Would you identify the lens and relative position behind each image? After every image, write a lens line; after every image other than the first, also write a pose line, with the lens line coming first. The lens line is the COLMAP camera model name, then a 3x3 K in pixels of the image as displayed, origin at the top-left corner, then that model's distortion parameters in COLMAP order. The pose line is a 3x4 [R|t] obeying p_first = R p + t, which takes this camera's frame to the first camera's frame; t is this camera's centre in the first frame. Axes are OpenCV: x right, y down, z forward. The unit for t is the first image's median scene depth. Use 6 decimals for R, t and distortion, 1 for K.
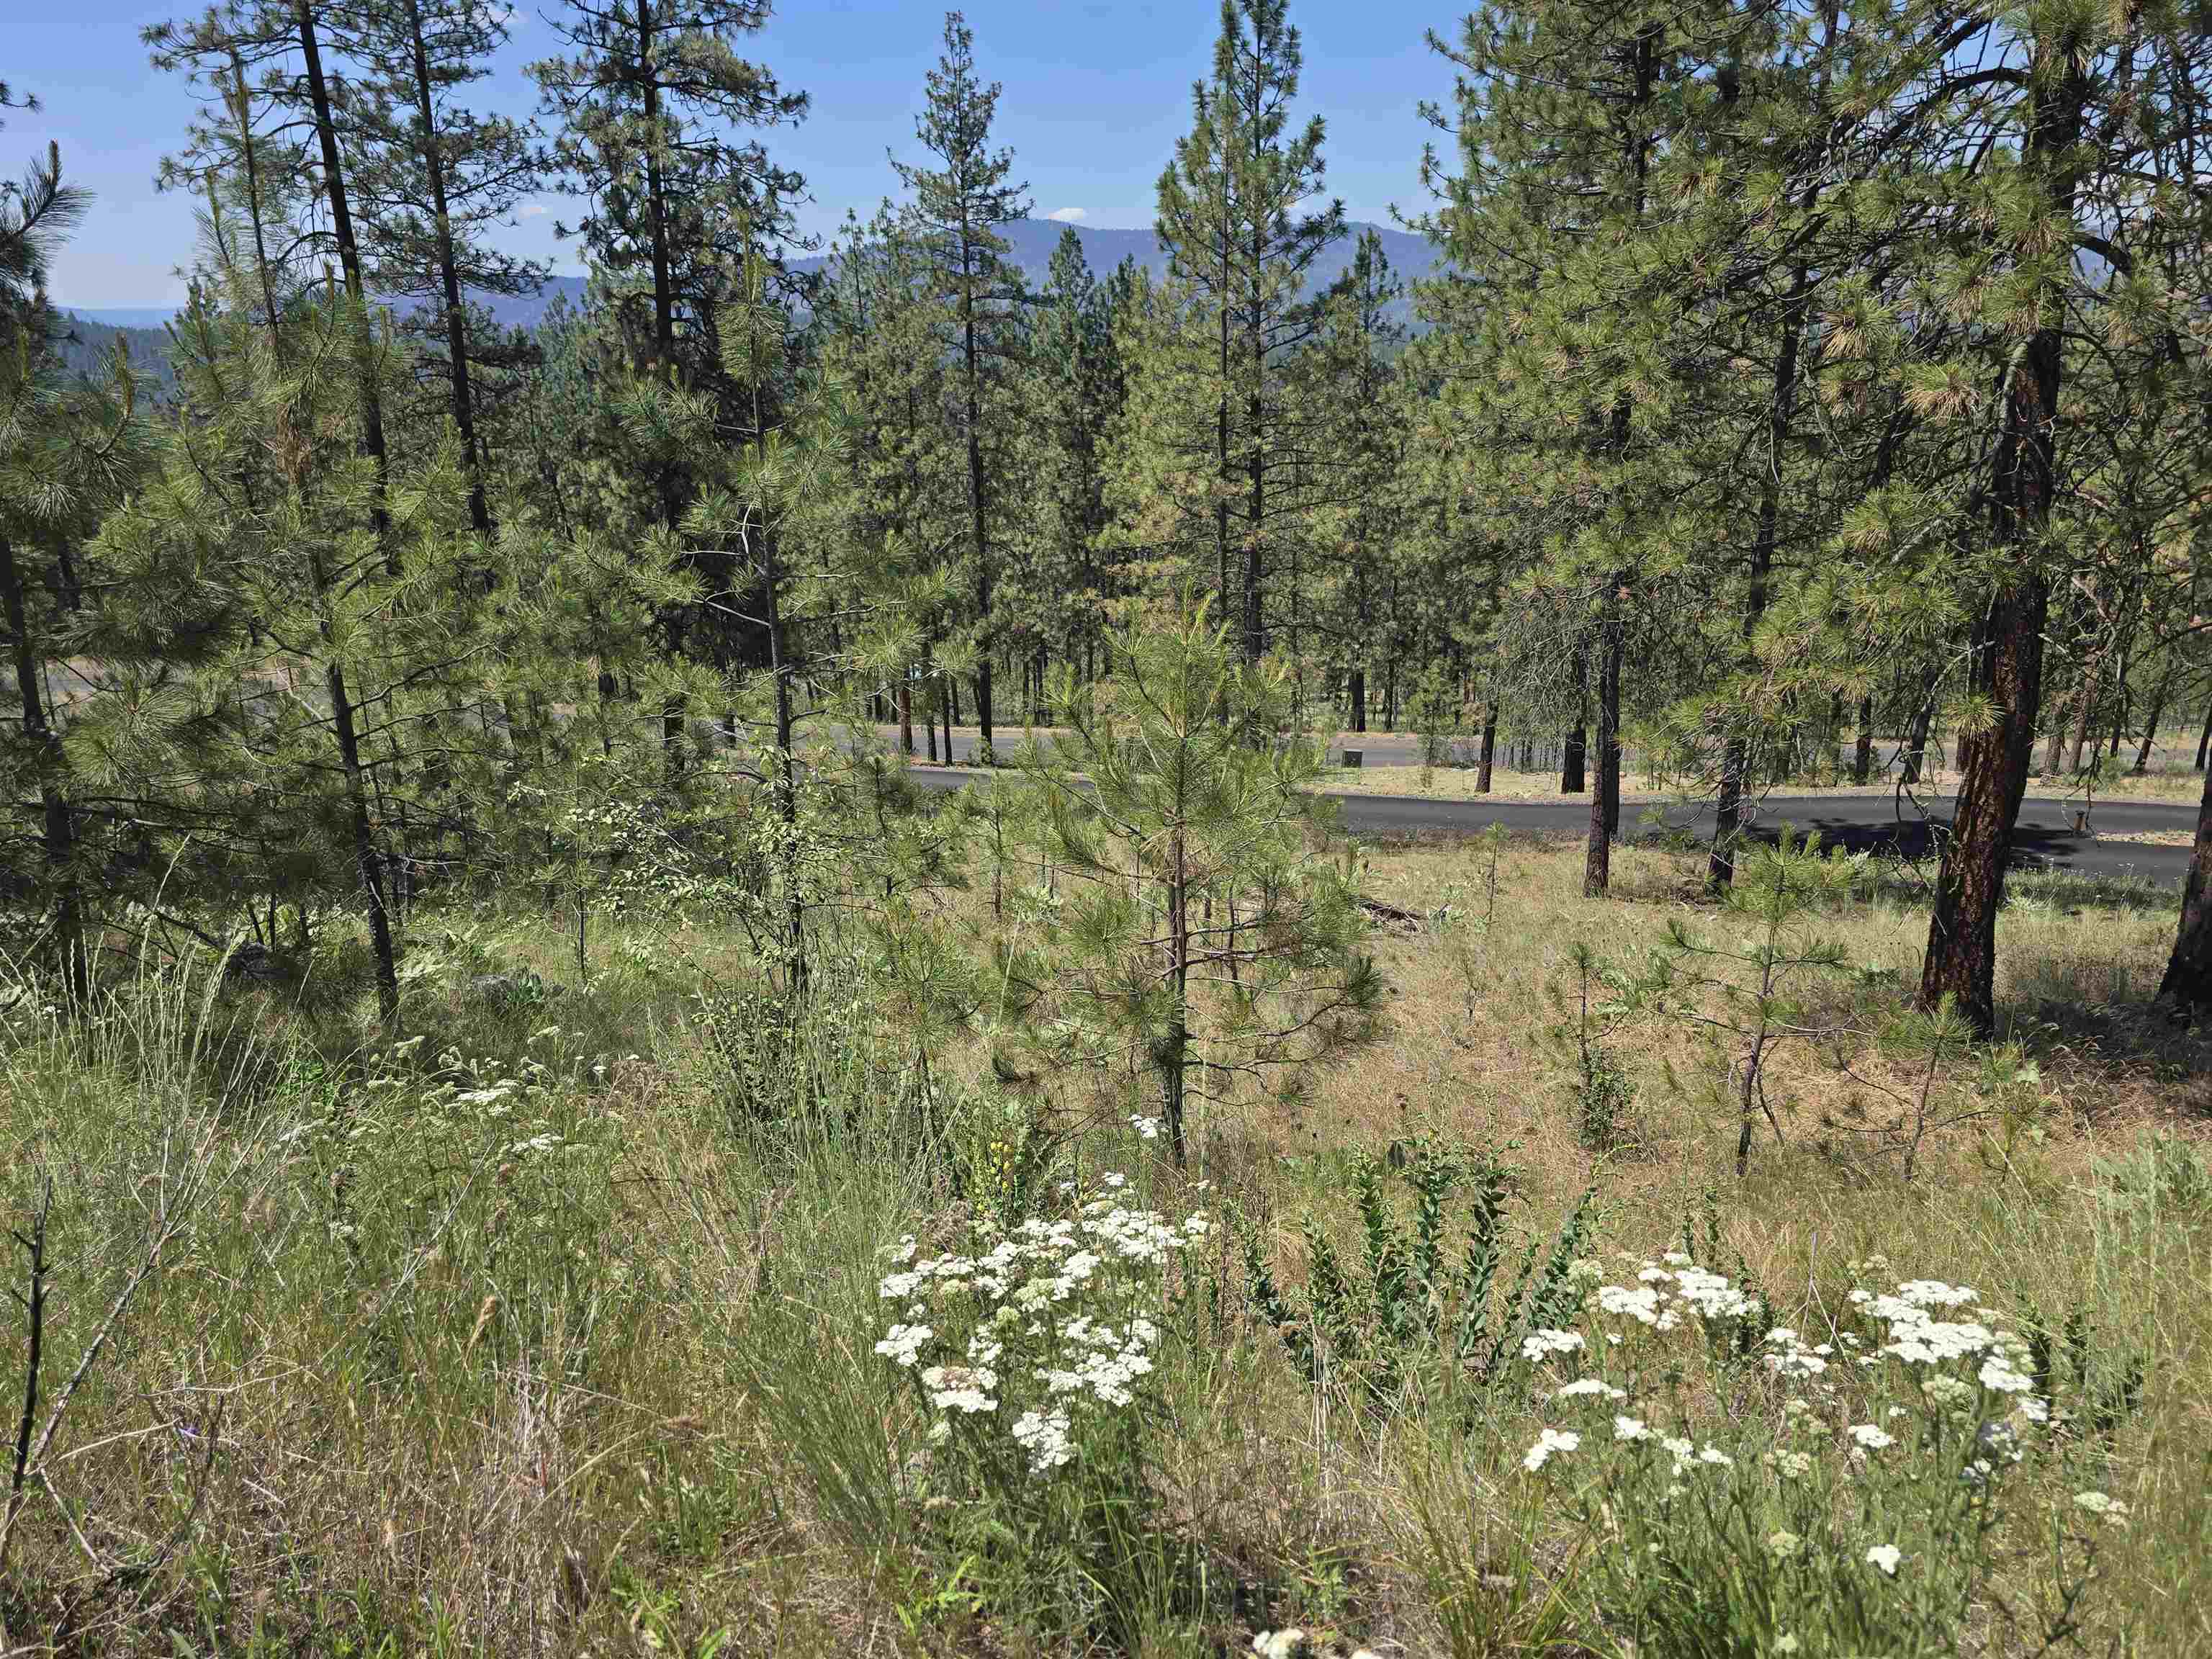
lens RADIAL K [[1511.4, 0, 1125.6], [0, 1511.4, 837.9], [0, 0, 1]] dist [0.027195, -0.032080]
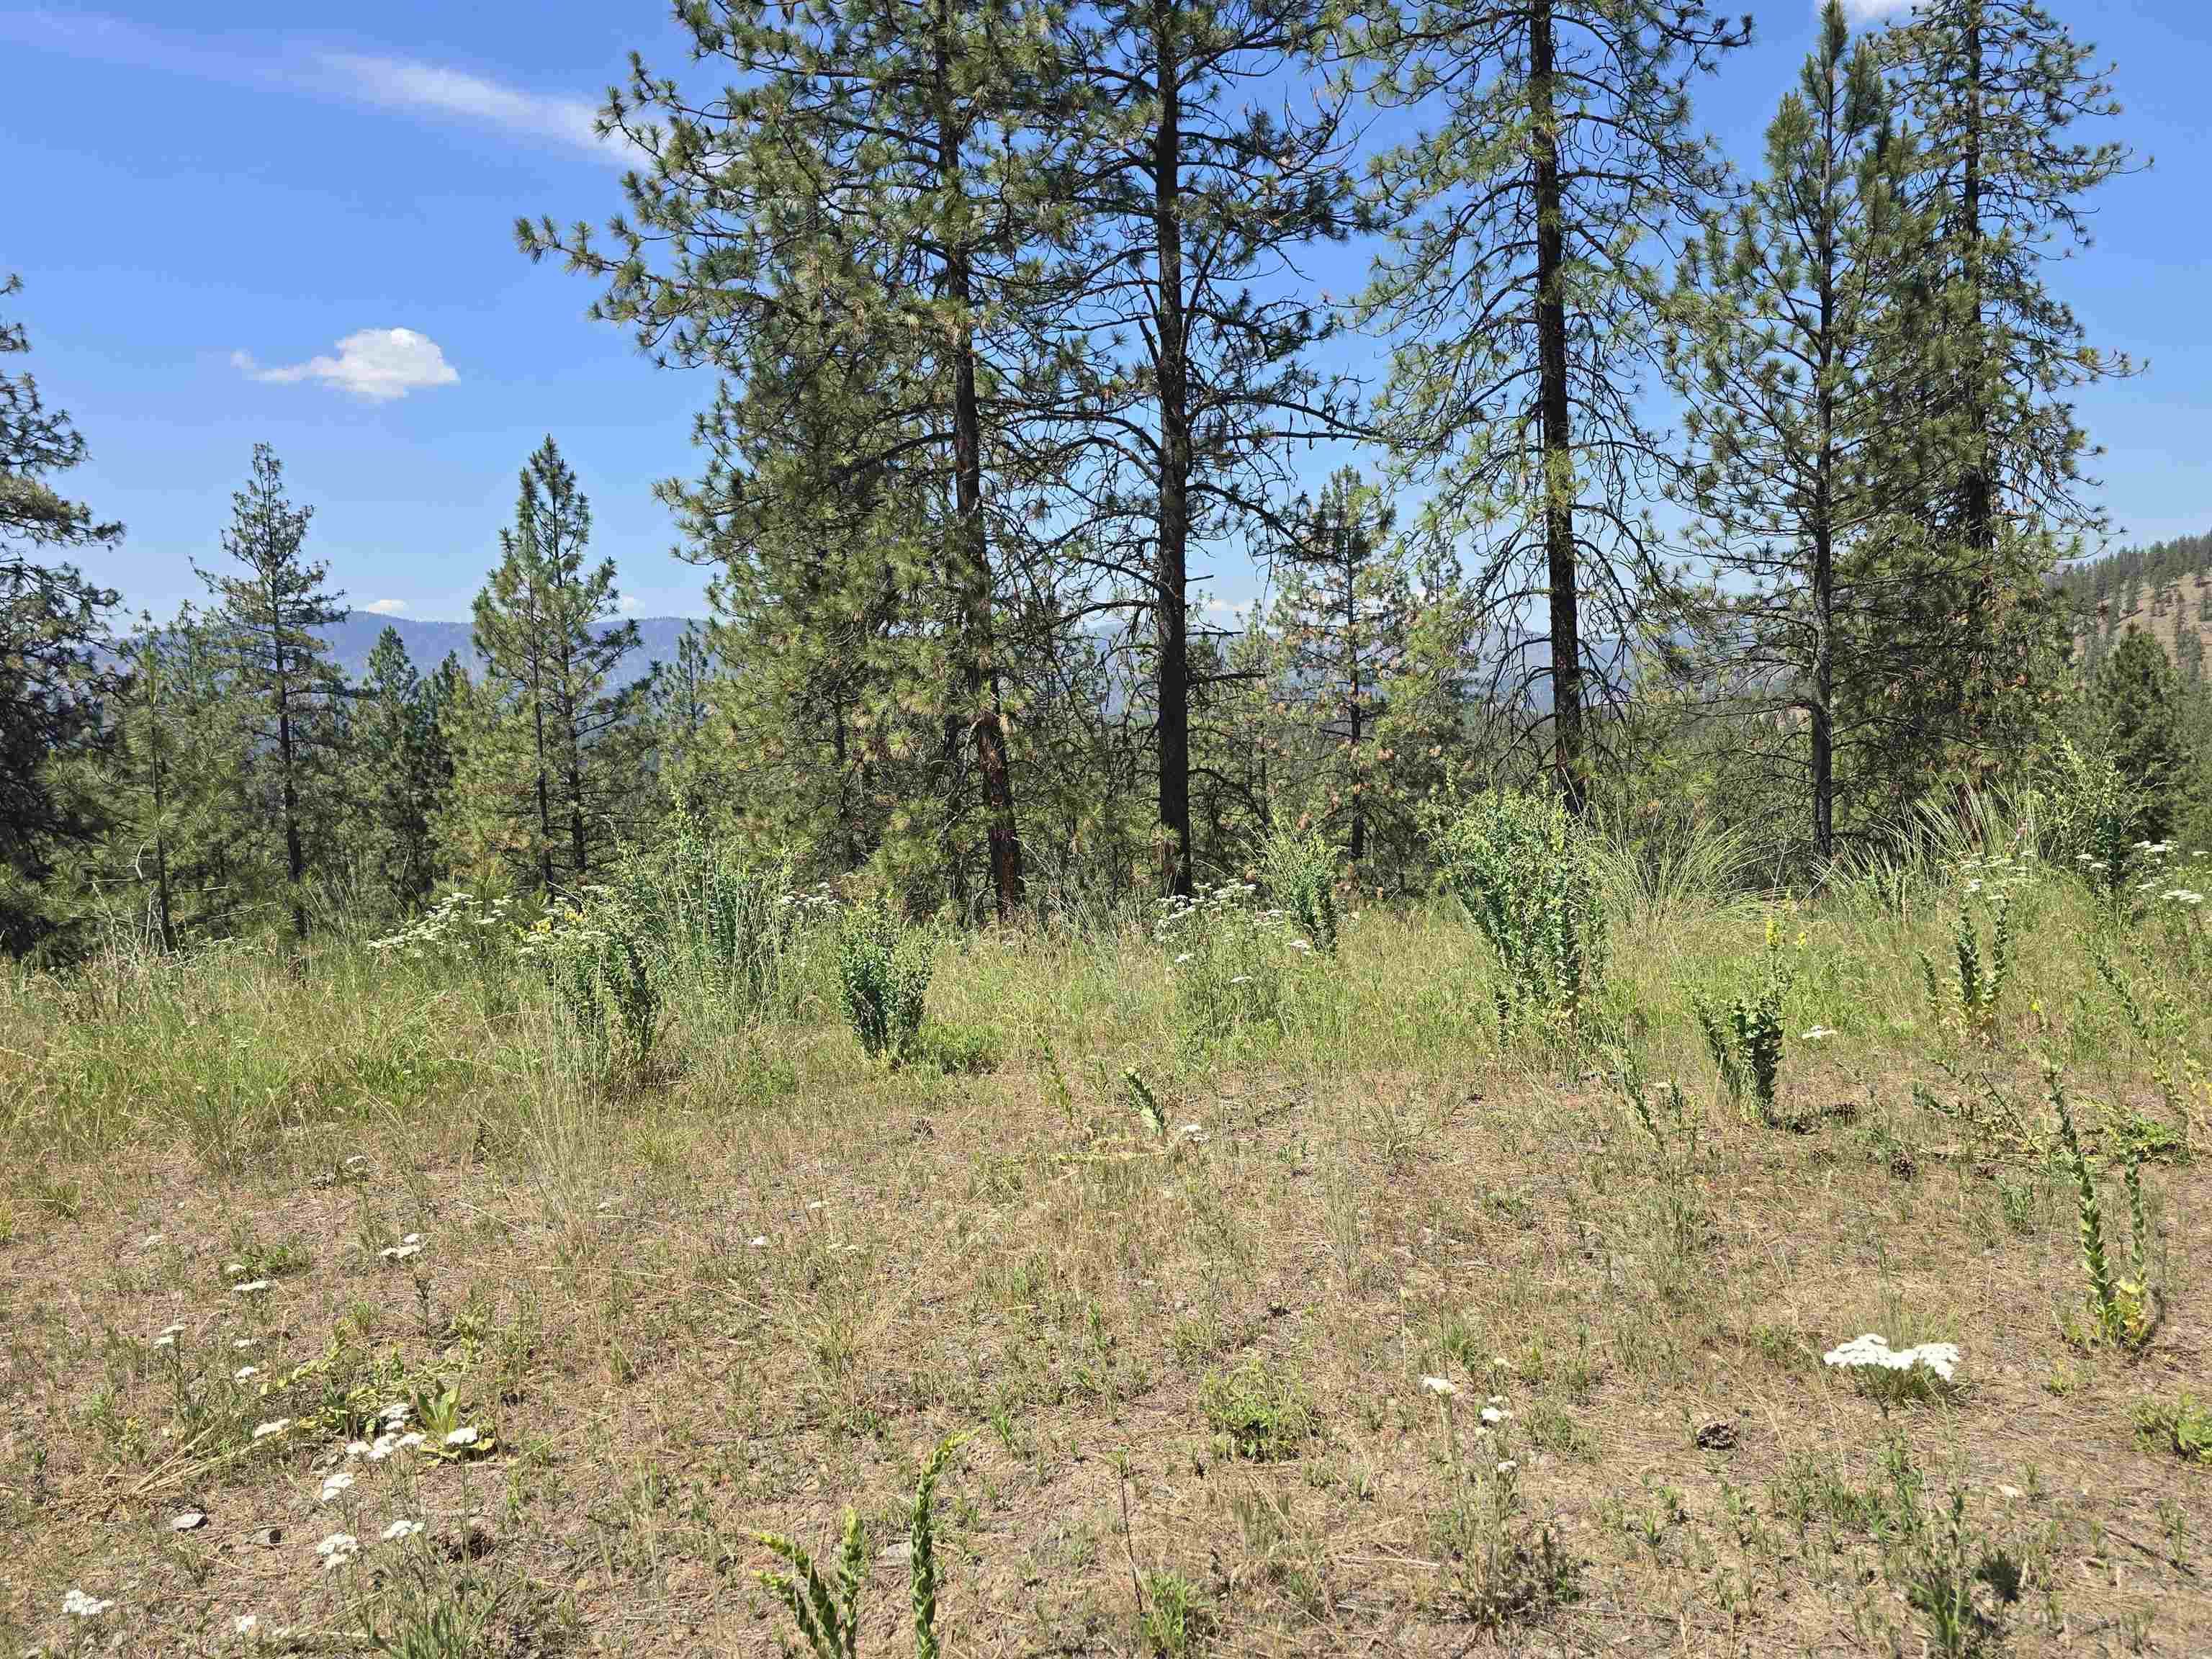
lens RADIAL K [[1511.4, 0, 1174.1], [0, 1511.4, 828.3], [0, 0, 1]] dist [0.027195, -0.032080]
pose [[0.904735, -0.046640, 0.423413, 0.006085], [0.149158, 0.965746, -0.212336, 0.079601], [-0.399006, 0.255263, 0.880701, -0.238170]]
